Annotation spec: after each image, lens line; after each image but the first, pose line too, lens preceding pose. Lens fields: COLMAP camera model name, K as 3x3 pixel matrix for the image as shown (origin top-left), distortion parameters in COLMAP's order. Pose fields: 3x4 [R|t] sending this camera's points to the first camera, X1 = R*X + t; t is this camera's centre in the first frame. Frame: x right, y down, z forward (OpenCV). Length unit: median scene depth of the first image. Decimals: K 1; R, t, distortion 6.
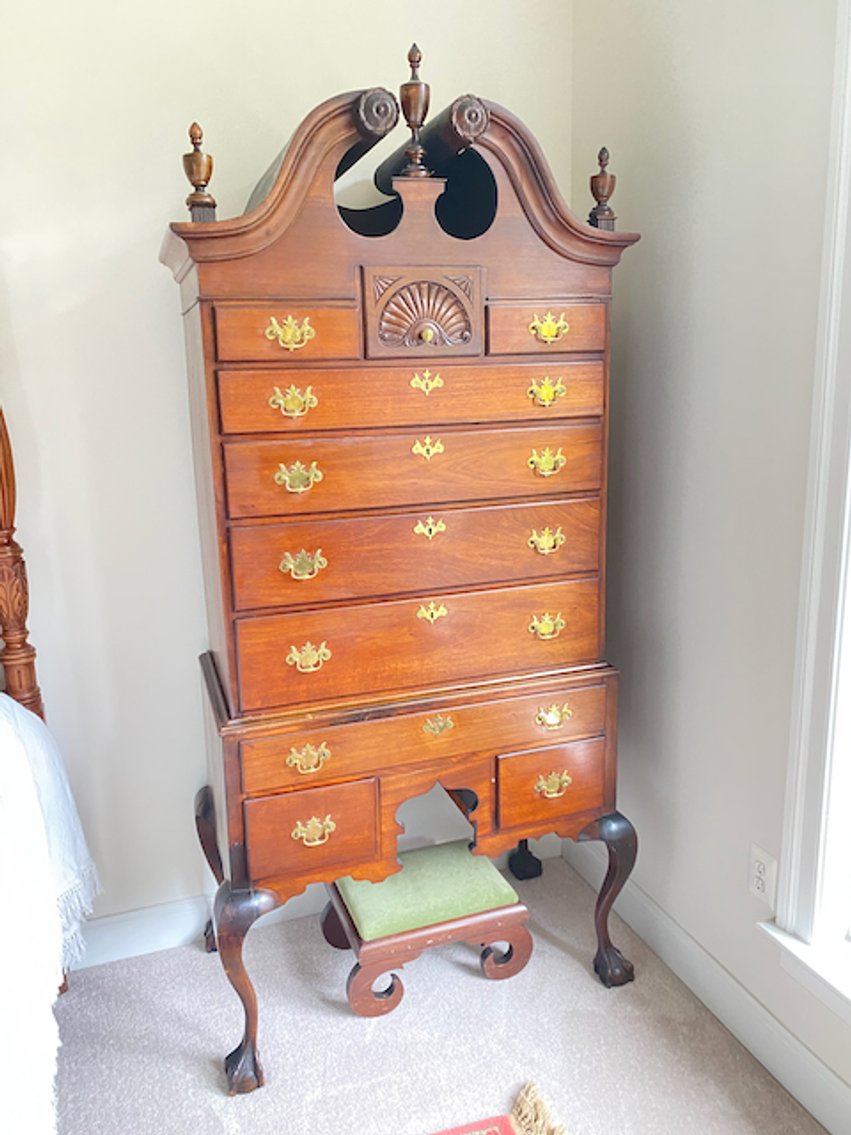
lens RADIAL K [[850.2, 0, 425.7], [0, 850.2, 567.4], [0, 0, 1]] dist [0.026579, -0.008961]
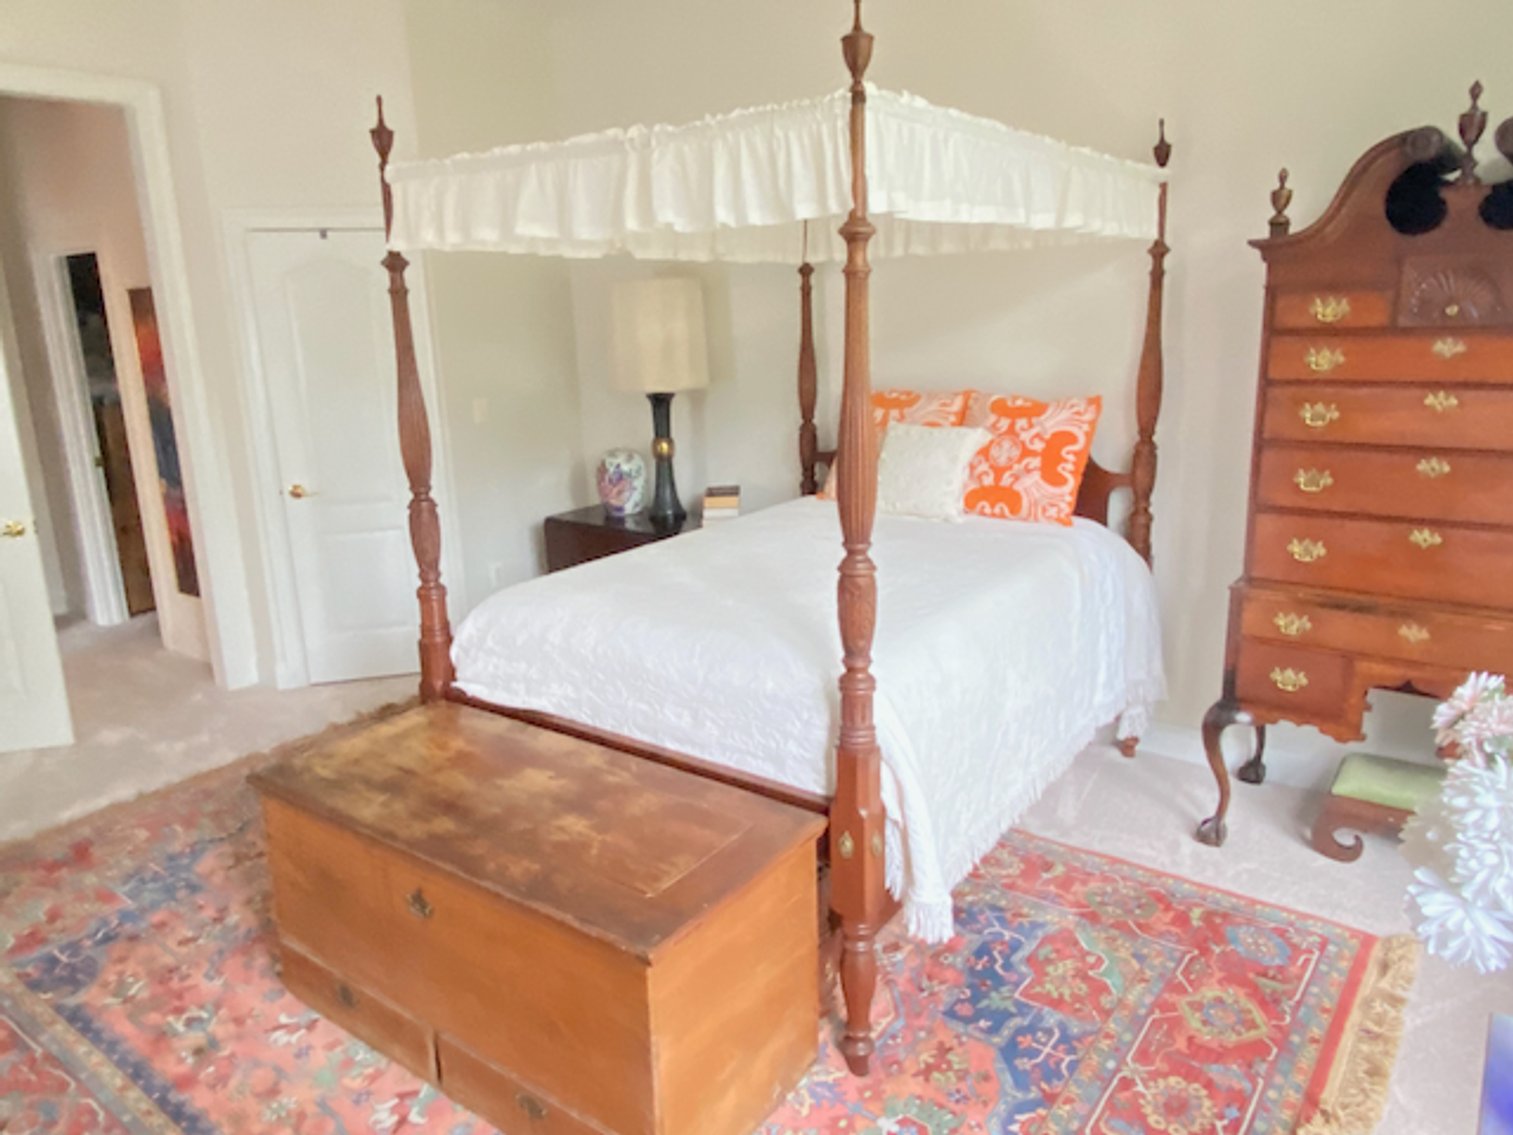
lens RADIAL K [[1087.3, 0, 755.3], [0, 1087.3, 564.9], [0, 0, 1]] dist [-0.000032, 0.000216]
pose [[0.559435, 0.207072, -0.802592, 0.774108], [-0.150008, 0.977596, 0.147662, 0.006556], [0.815187, 0.037788, 0.577964, -0.712611]]
